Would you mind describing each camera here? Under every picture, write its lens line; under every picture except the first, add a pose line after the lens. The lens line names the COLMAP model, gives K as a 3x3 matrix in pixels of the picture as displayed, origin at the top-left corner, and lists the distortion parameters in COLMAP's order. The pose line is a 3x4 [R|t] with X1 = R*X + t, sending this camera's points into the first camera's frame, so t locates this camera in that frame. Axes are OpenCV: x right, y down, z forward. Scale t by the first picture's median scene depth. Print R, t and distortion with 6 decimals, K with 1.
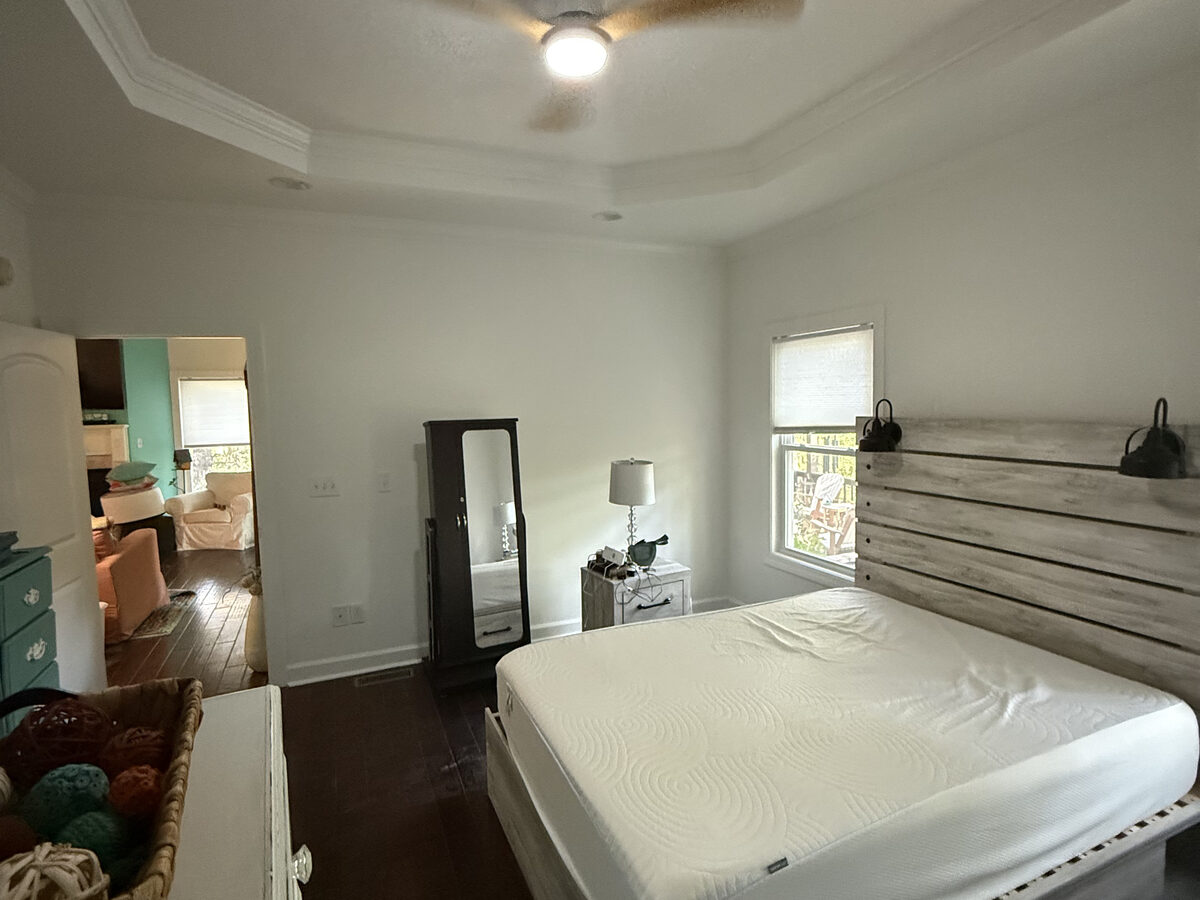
lens RADIAL K [[630.1, 0, 601.1], [0, 630.1, 450.1], [0, 0, 1]] dist [0.001731, 0.000149]
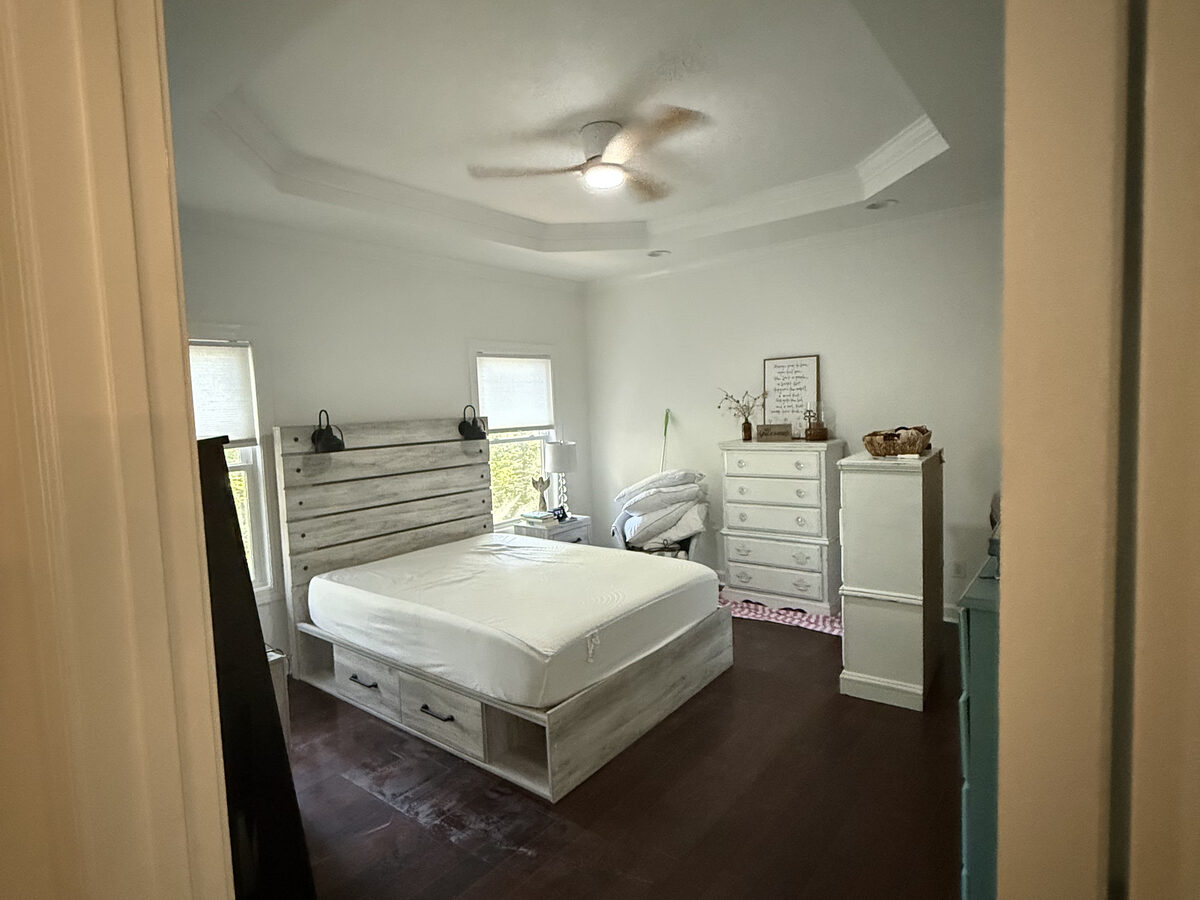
lens RADIAL K [[630.1, 0, 599.5], [0, 630.1, 447.4], [0, 0, 1]] dist [0.001731, 0.000149]
pose [[-0.470714, -0.023745, 0.881966, -0.966066], [0.118728, 0.988841, 0.089988, -0.060982], [-0.874261, 0.147073, -0.462642, 1.214678]]
